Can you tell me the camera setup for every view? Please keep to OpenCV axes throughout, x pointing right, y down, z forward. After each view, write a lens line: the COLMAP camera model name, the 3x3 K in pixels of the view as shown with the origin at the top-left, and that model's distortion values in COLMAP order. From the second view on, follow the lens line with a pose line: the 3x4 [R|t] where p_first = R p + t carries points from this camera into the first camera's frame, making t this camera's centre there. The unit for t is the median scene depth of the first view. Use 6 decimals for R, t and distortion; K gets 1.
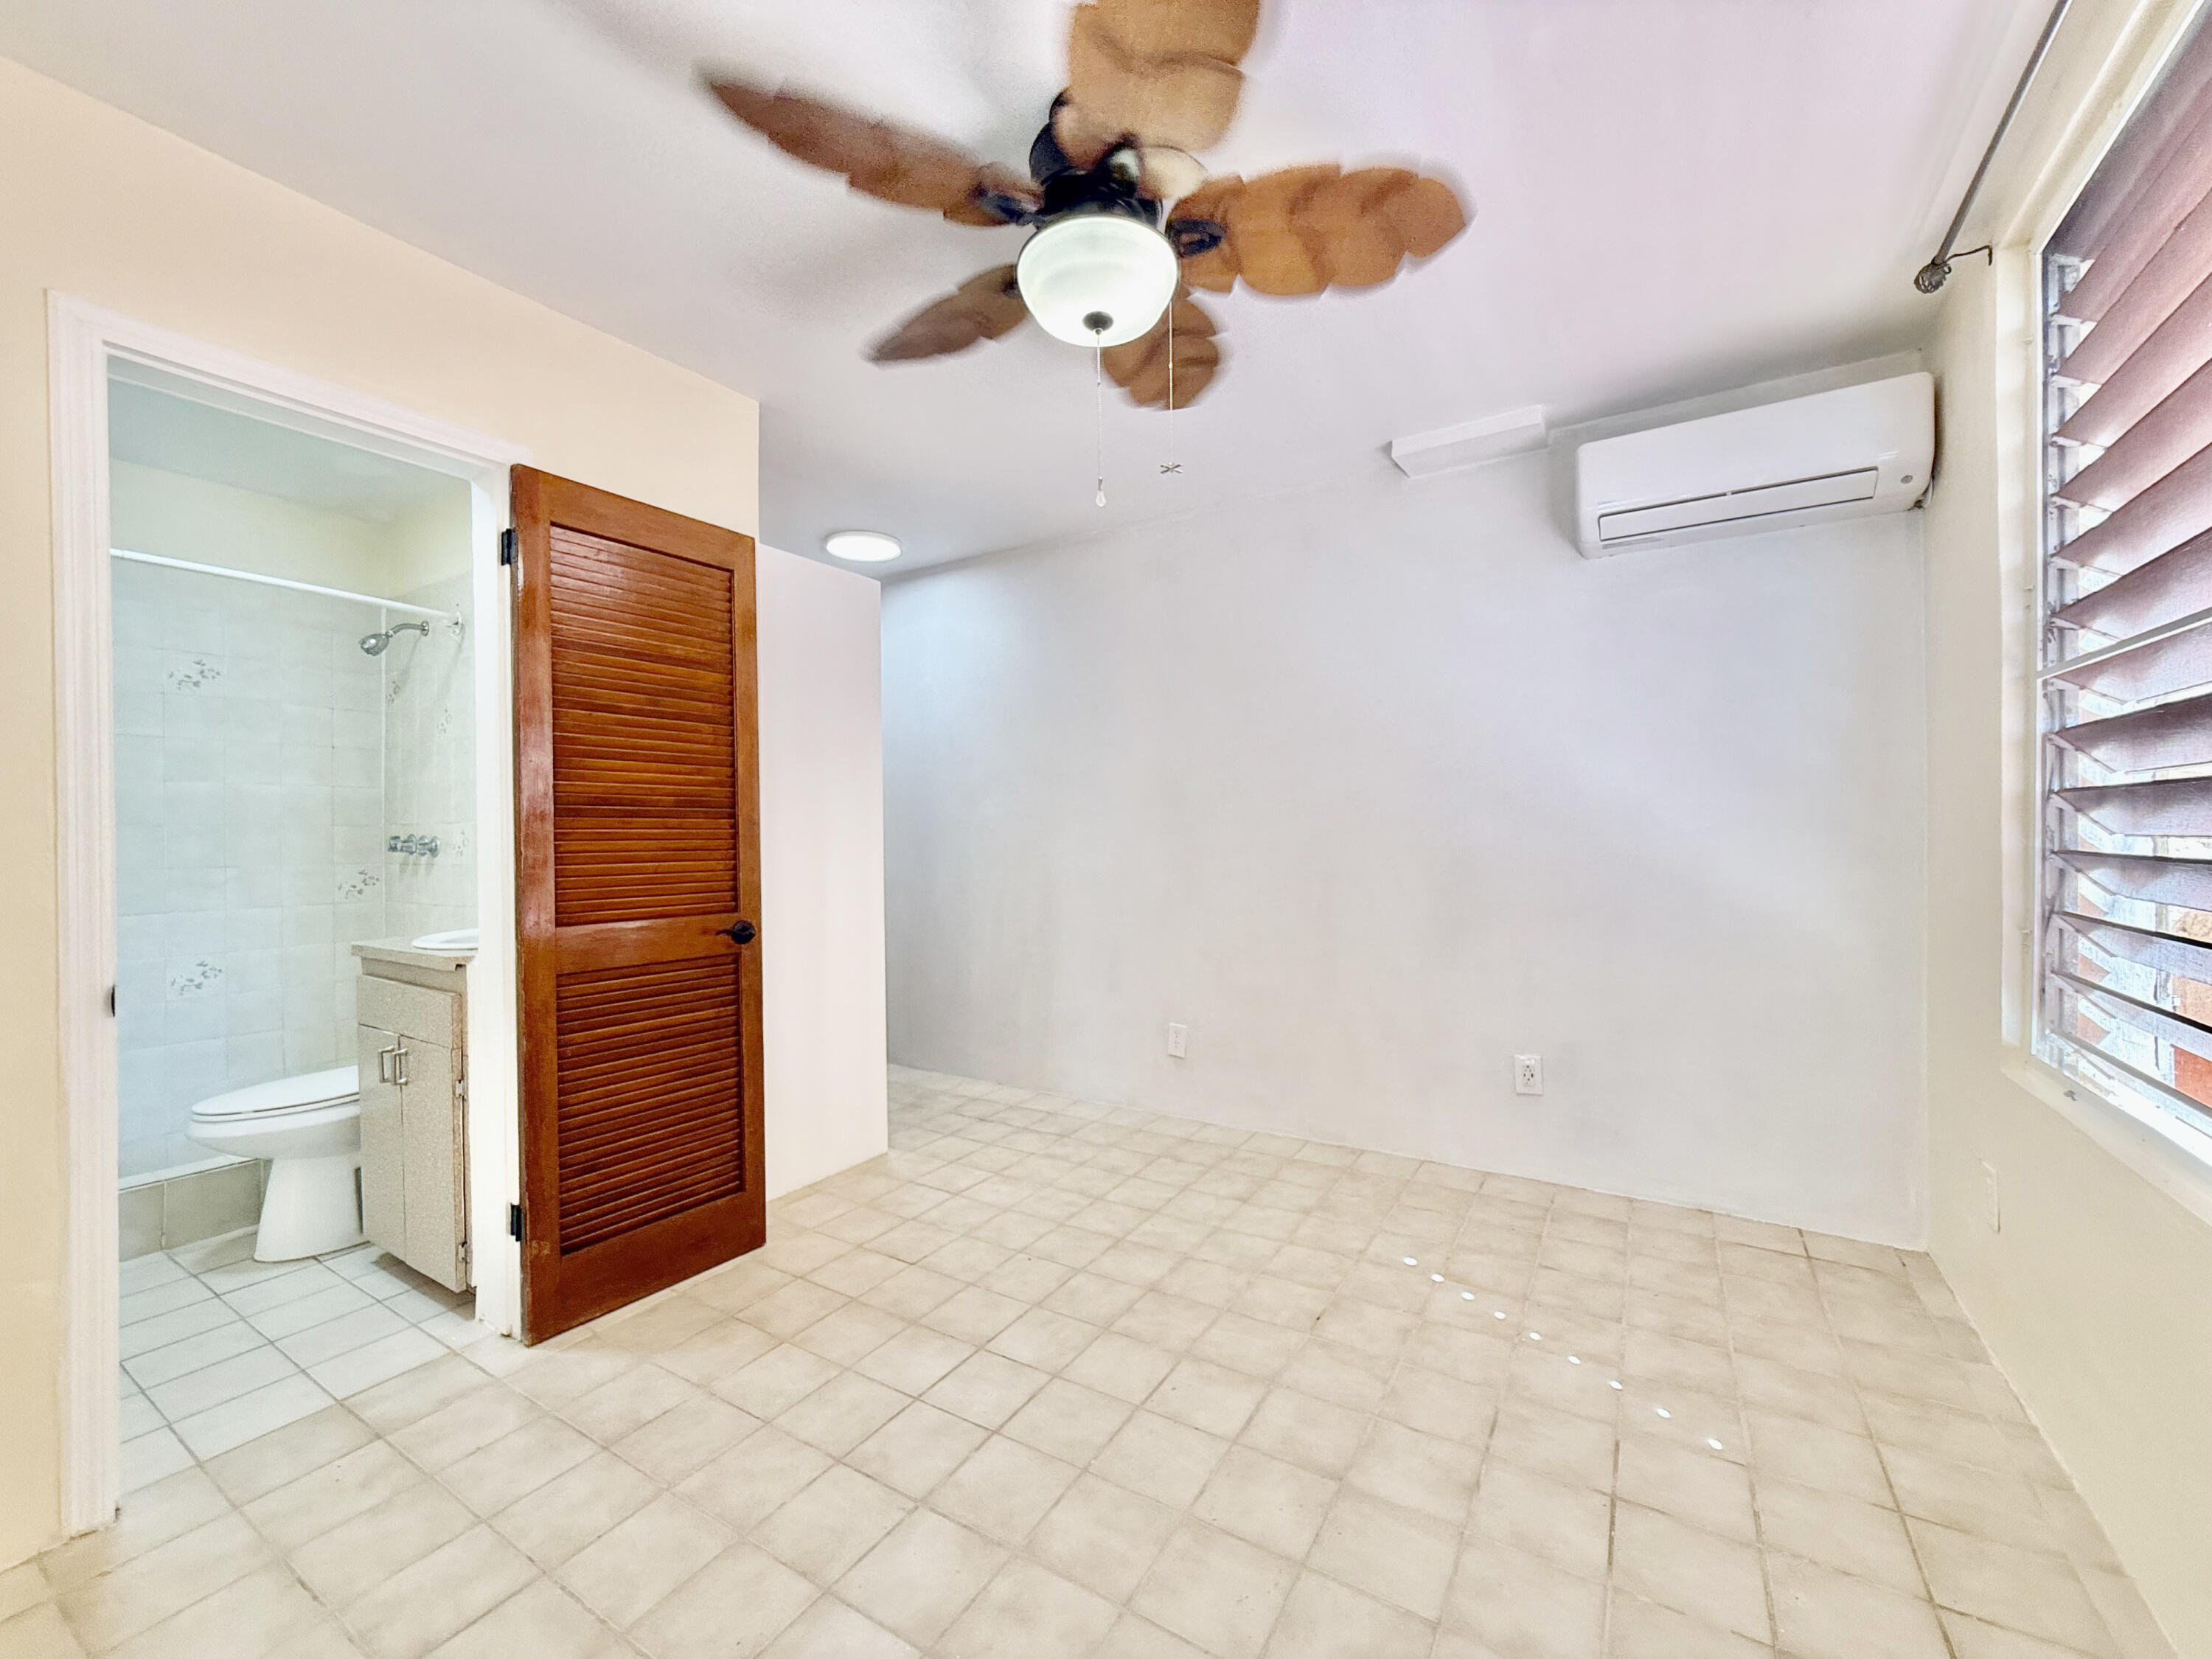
lens RADIAL K [[879.4, 0, 1101.8], [0, 879.4, 830.2], [0, 0, 1]] dist [-0.001787, 0.000019]
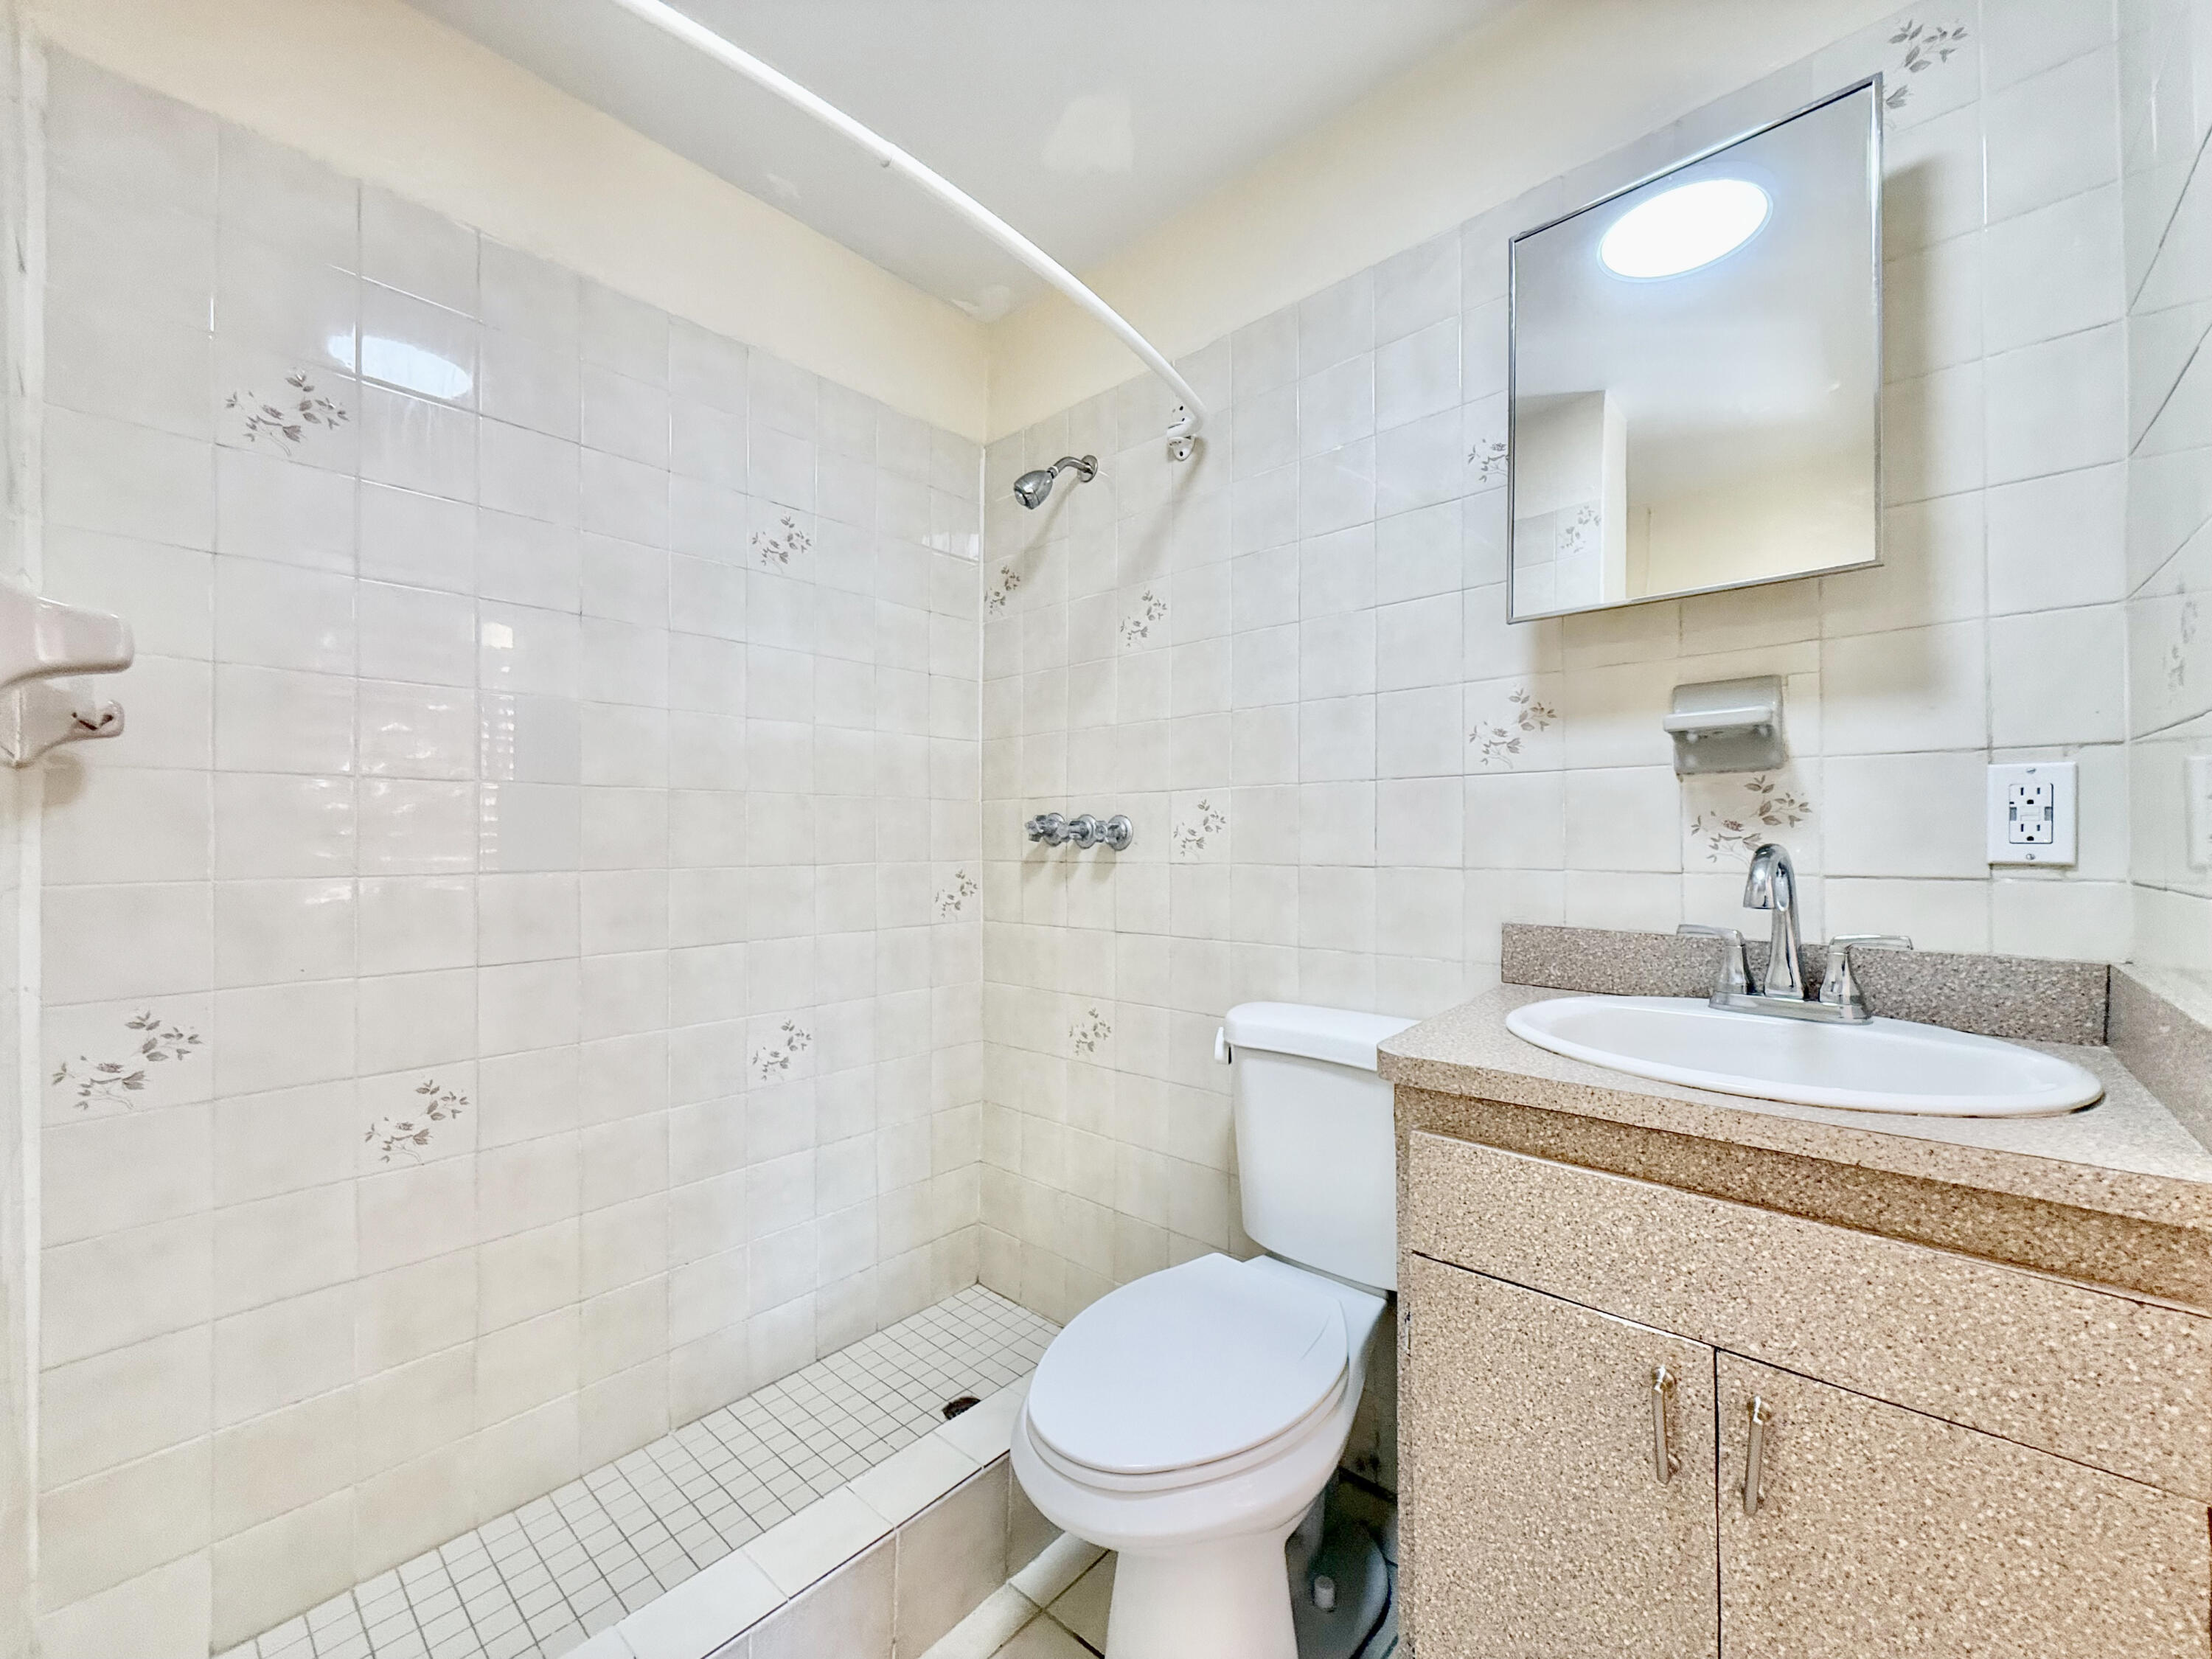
lens RADIAL K [[879.4, 0, 1101.8], [0, 879.4, 830.2], [0, 0, 1]] dist [-0.001787, 0.000019]
pose [[0.985981, 0.005207, -0.166777, -0.676029], [-0.006067, 0.999971, -0.004643, 0.019816], [0.166748, 0.005590, 0.985984, 0.422257]]
